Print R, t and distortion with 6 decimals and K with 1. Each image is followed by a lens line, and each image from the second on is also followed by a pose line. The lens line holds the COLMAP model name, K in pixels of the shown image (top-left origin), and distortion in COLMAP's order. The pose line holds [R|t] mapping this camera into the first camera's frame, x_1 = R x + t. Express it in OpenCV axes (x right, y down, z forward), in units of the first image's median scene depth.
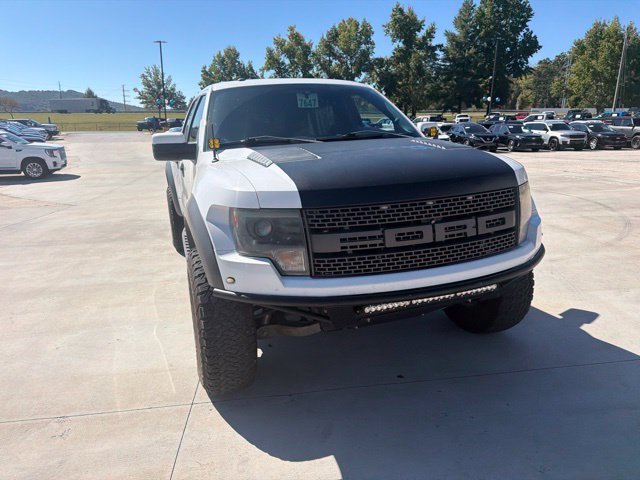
lens RADIAL K [[448.3, 0, 321.7], [0, 448.3, 239.4], [0, 0, 1]] dist [0.054339, -0.072260]
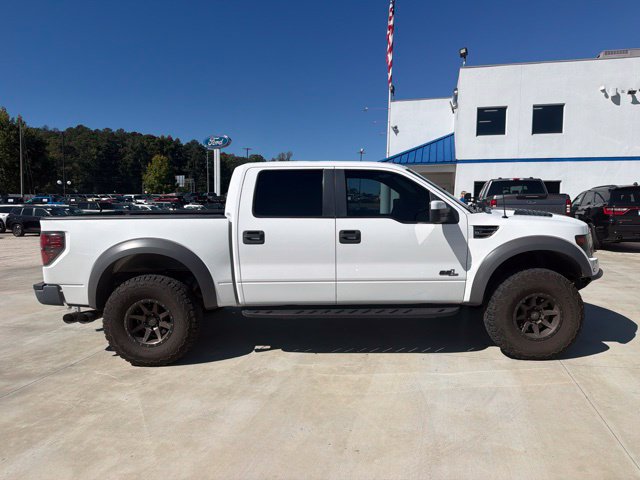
lens RADIAL K [[448.3, 0, 320.5], [0, 448.3, 241.9], [0, 0, 1]] dist [0.054339, -0.072260]
pose [[0.354480, -0.063038, 0.932936, -0.973902], [0.227509, 0.973557, -0.020662, -0.103591], [-0.906964, 0.219575, 0.359448, 0.523337]]
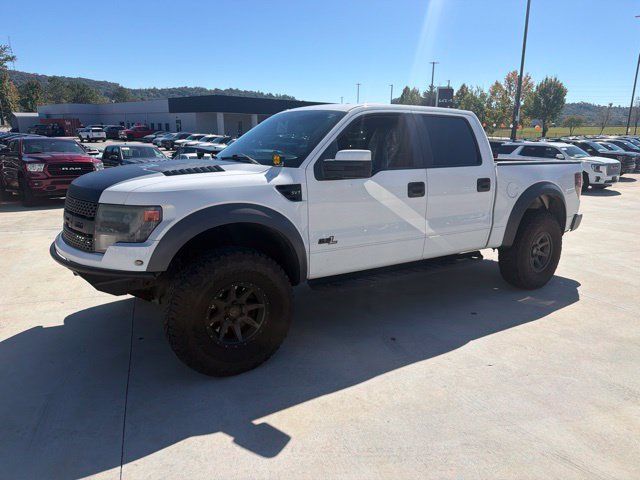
lens RADIAL K [[448.3, 0, 323.7], [0, 448.3, 243.5], [0, 0, 1]] dist [0.054339, -0.072260]
pose [[0.253371, 0.237187, -0.937841, 0.749197], [-0.254759, 0.951613, 0.171844, -0.162075], [0.933221, 0.195383, 0.301536, 0.531345]]
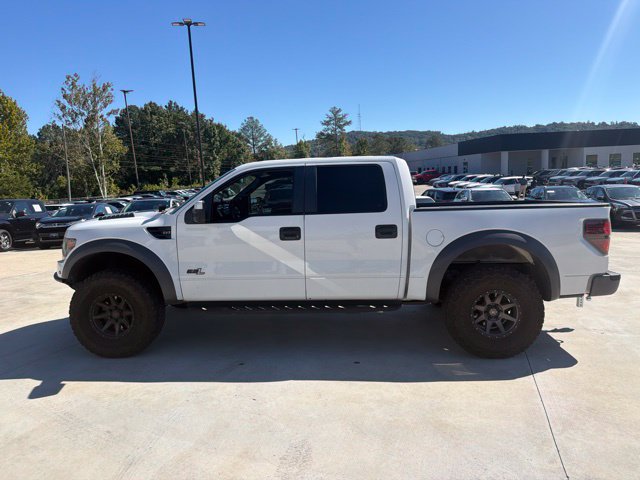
lens RADIAL K [[448.3, 0, 322.1], [0, 448.3, 241.6], [0, 0, 1]] dist [0.054339, -0.072260]
pose [[-0.396030, 0.148274, -0.906187, 0.786875], [-0.185604, 0.953580, 0.237143, -0.341738], [0.899284, 0.262108, -0.350126, 1.196681]]
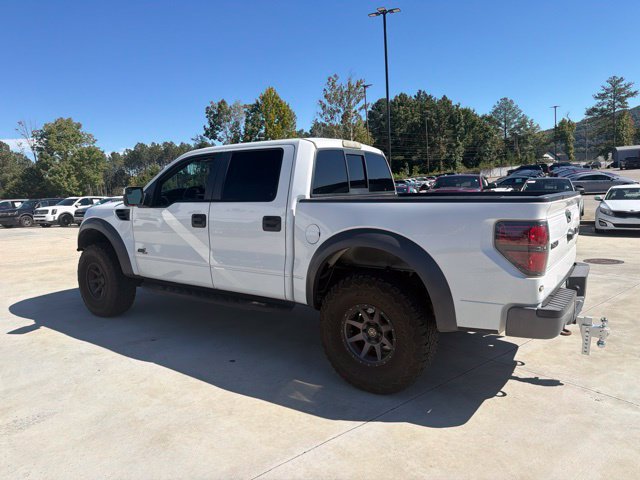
lens RADIAL K [[448.3, 0, 321.1], [0, 448.3, 244.4], [0, 0, 1]] dist [0.054339, -0.072260]
pose [[-0.818286, 0.128547, -0.560253, 0.367492], [-0.089509, 0.934288, 0.345100, -0.410723], [0.567799, 0.332538, -0.753009, 1.596349]]
